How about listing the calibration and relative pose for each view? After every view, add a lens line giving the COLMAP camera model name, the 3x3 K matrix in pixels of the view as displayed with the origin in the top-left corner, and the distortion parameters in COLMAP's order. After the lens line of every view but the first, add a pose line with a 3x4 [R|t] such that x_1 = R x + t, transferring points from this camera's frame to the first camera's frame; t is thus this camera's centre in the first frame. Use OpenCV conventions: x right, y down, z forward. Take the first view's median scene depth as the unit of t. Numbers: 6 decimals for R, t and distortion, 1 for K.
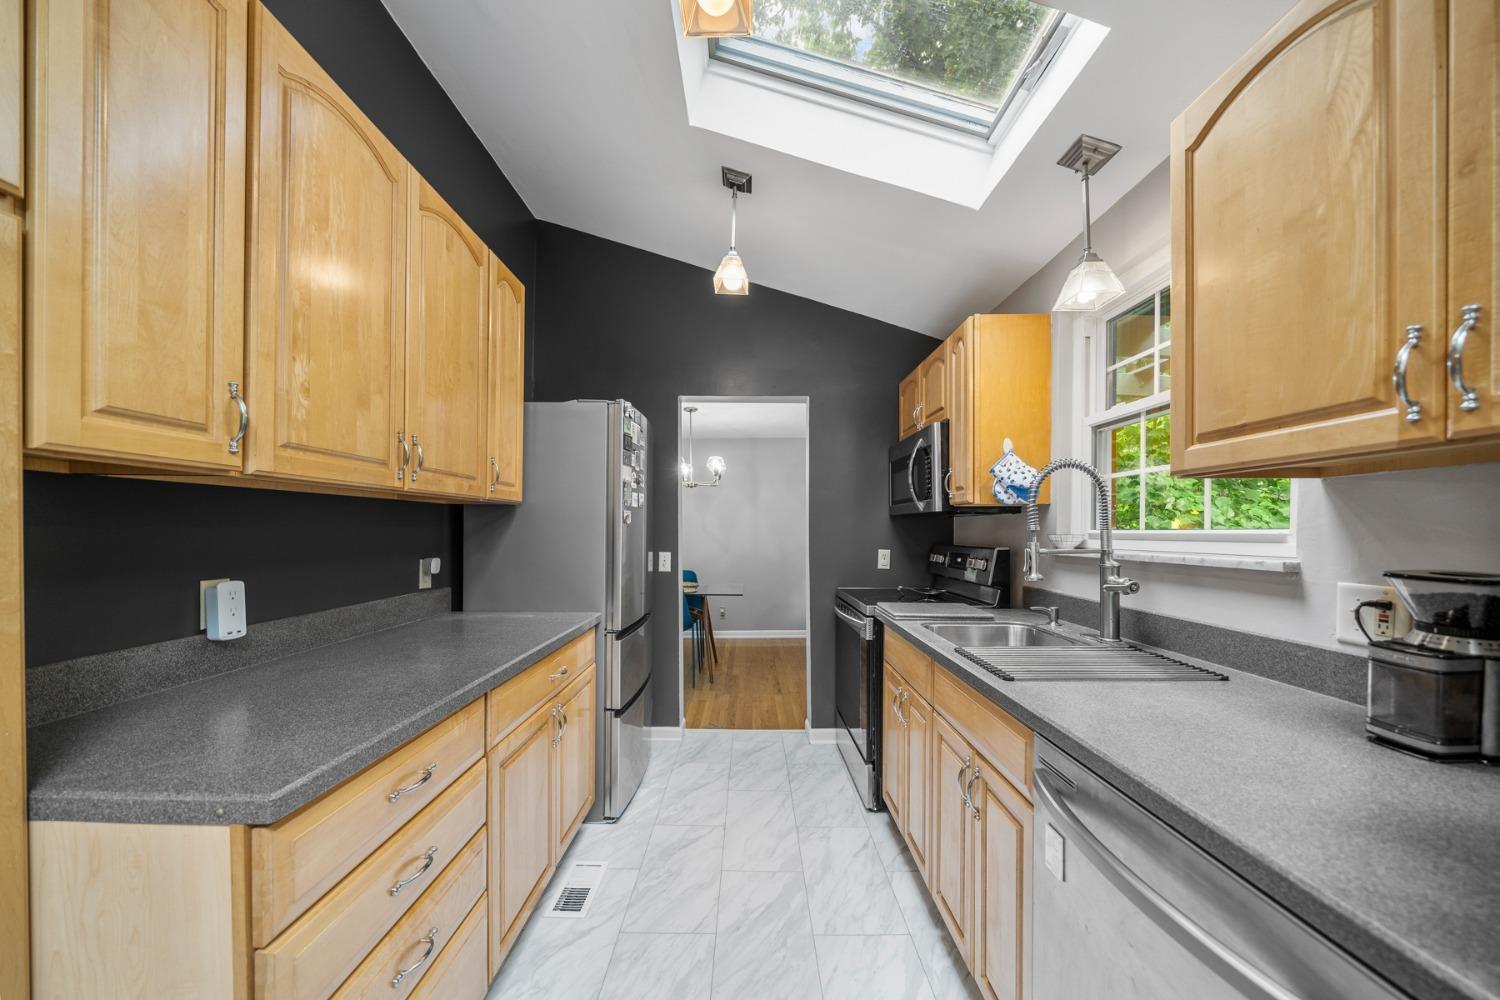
lens RADIAL K [[524.6, 0, 756.4], [0, 524.6, 532.0], [0, 0, 1]] dist [-0.007612, 0.000464]
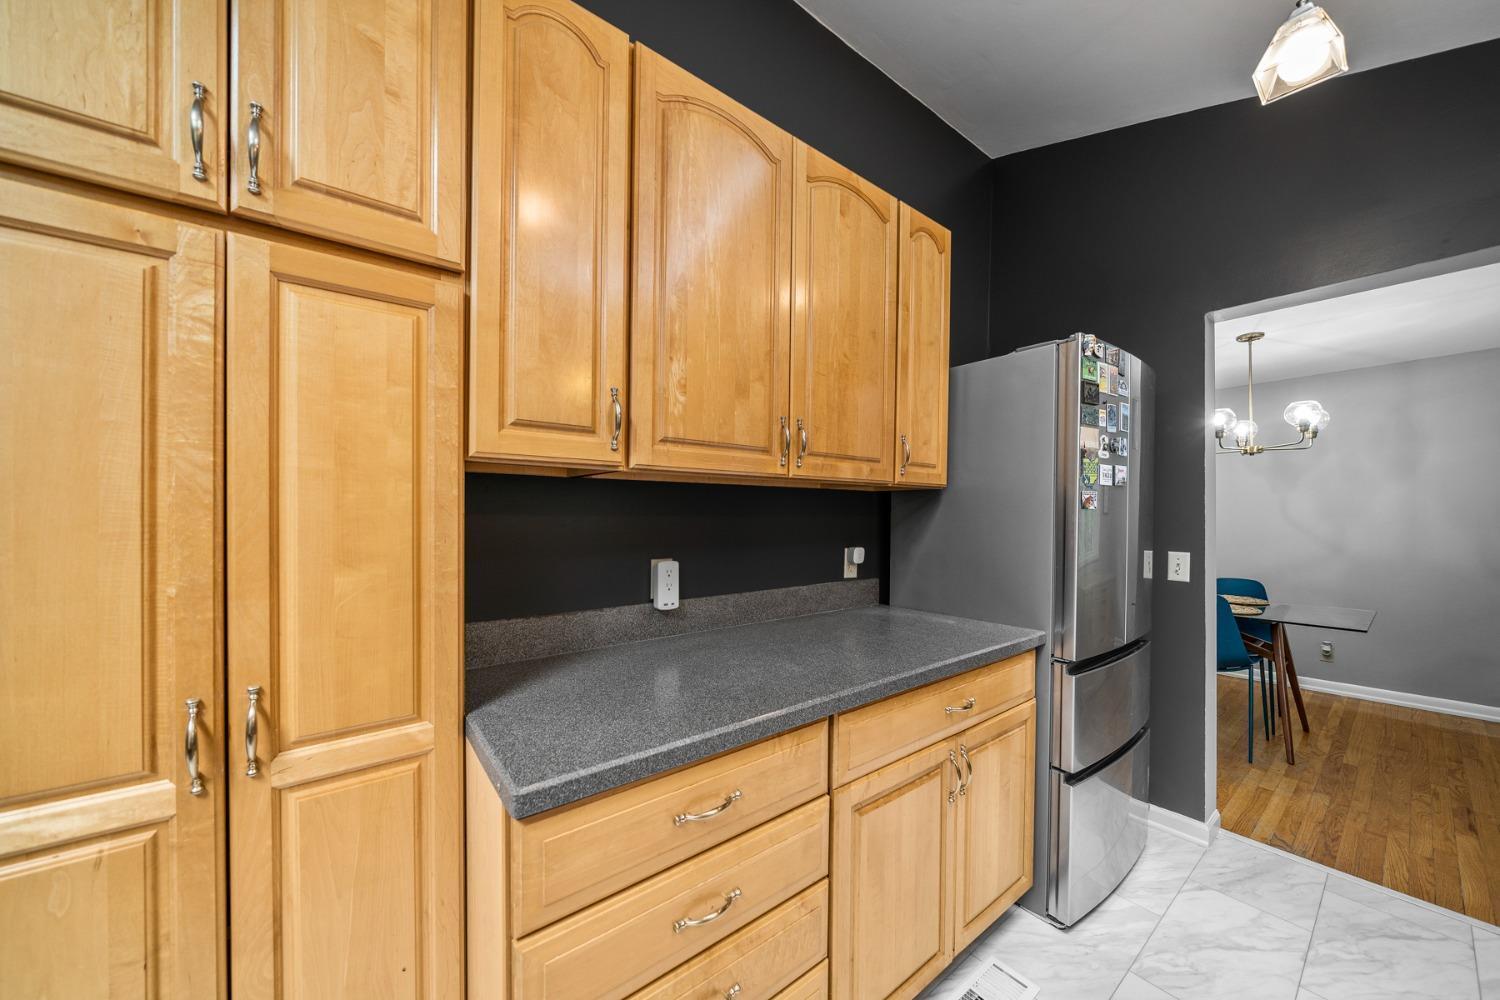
lens RADIAL K [[524.6, 0, 747.1], [0, 524.6, 519.4], [0, 0, 1]] dist [-0.007612, 0.000464]
pose [[0.604965, 0.001241, -0.796251, 0.039686], [-0.003916, 0.999991, -0.001416, -0.000186], [0.796243, 0.003975, 0.604964, 0.275054]]
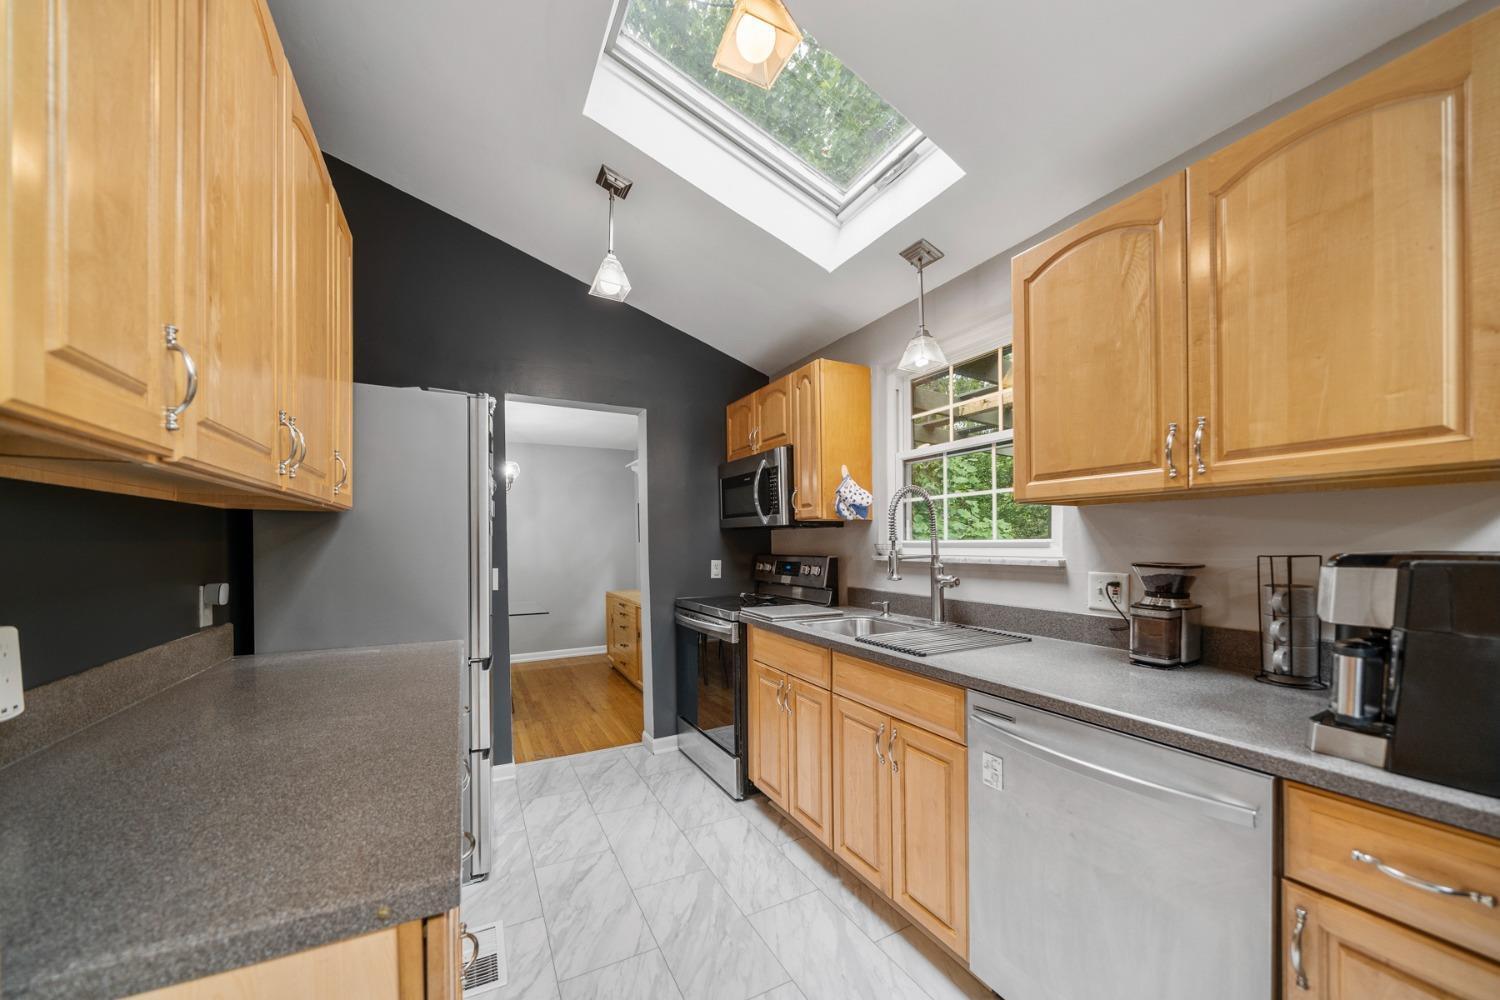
lens RADIAL K [[524.6, 0, 750.4], [0, 524.6, 543.7], [0, 0, 1]] dist [-0.007612, 0.000464]
pose [[0.889828, -0.007532, 0.456233, -0.327161], [0.008704, 0.999962, -0.000468, 0.001503], [-0.456212, 0.004388, 0.889860, 0.027068]]
